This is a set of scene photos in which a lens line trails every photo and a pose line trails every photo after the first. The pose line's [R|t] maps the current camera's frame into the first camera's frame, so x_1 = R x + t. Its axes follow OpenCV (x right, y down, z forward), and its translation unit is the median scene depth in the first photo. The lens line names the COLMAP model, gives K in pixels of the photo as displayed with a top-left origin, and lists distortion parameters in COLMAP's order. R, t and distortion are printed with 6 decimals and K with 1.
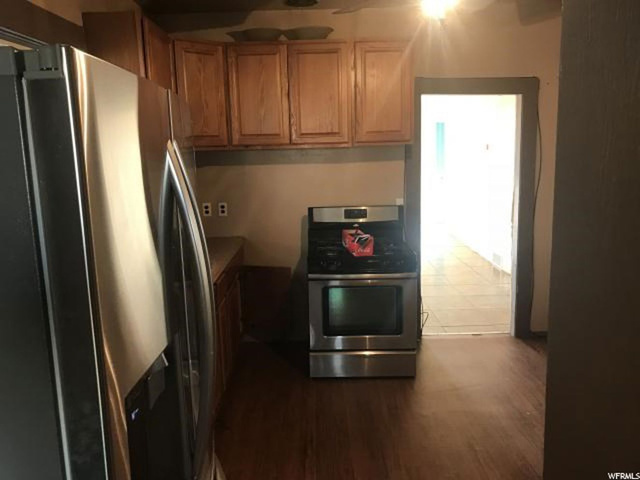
lens RADIAL K [[521.2, 0, 306.7], [0, 521.2, 236.0], [0, 0, 1]] dist [-0.002946, -0.014143]
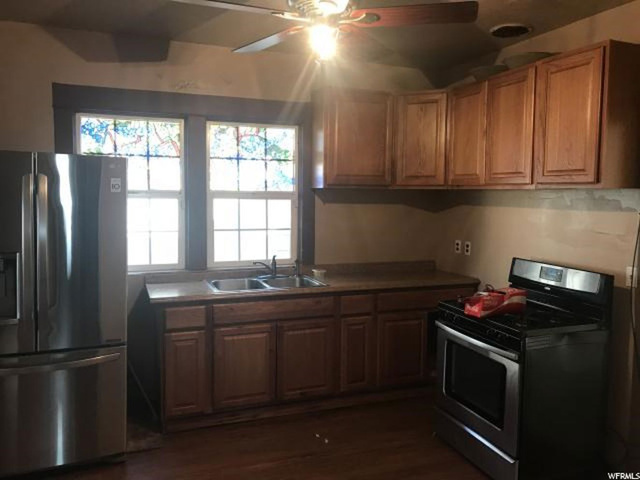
lens RADIAL K [[521.9, 0, 320.5], [0, 521.9, 232.7], [0, 0, 1]] dist [-0.004829, -0.009390]
pose [[0.369359, 0.101717, -0.923703, 0.732199], [-0.175066, 0.983810, 0.038332, -0.077108], [0.912648, 0.147550, 0.381186, 0.390177]]
